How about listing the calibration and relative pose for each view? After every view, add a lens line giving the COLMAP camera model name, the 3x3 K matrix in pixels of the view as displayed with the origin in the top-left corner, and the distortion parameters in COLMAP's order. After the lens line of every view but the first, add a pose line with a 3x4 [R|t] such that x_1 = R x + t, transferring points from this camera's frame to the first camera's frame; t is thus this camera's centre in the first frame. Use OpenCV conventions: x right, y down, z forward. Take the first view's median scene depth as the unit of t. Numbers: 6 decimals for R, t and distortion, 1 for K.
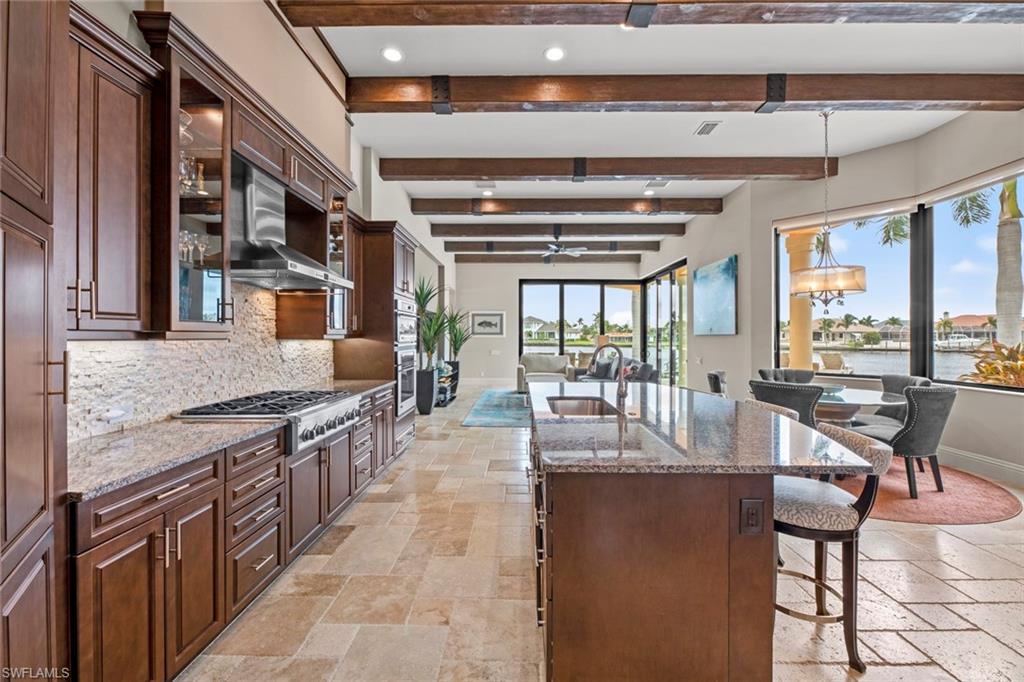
lens RADIAL K [[416.4, 0, 514.9], [0, 416.4, 337.6], [0, 0, 1]] dist [-0.005883, -0.000067]
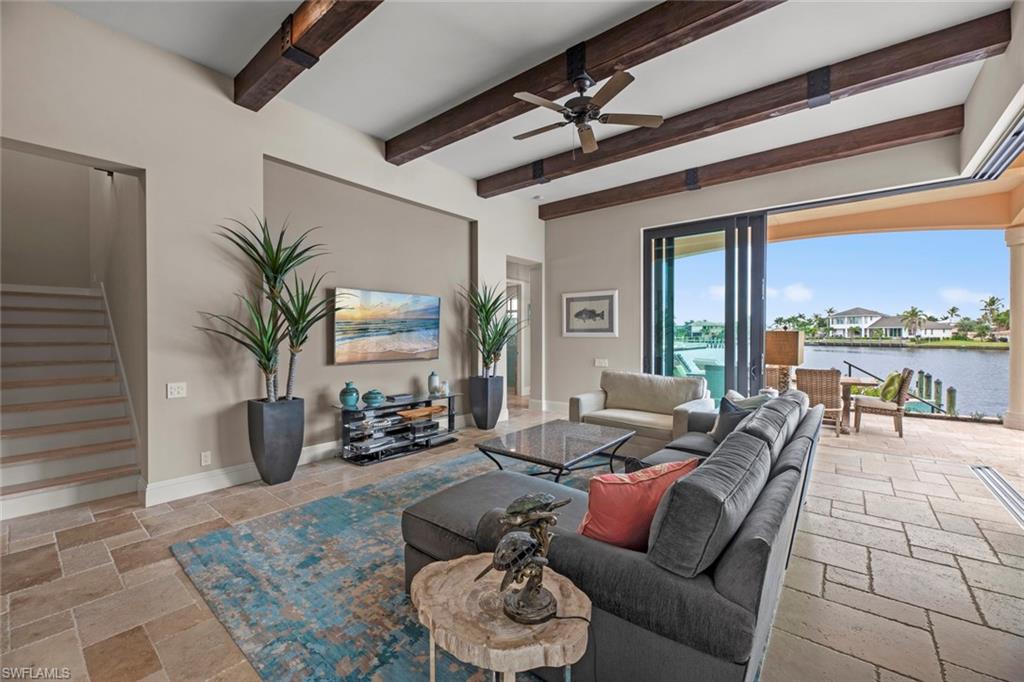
lens RADIAL K [[416.4, 0, 511.8], [0, 416.4, 337.8], [0, 0, 1]] dist [-0.005883, -0.000067]
pose [[0.785804, -0.000821, -0.618475, 0.212053], [0.002782, 0.999994, 0.002207, -0.000533], [0.618469, -0.003455, 0.785801, 0.467633]]
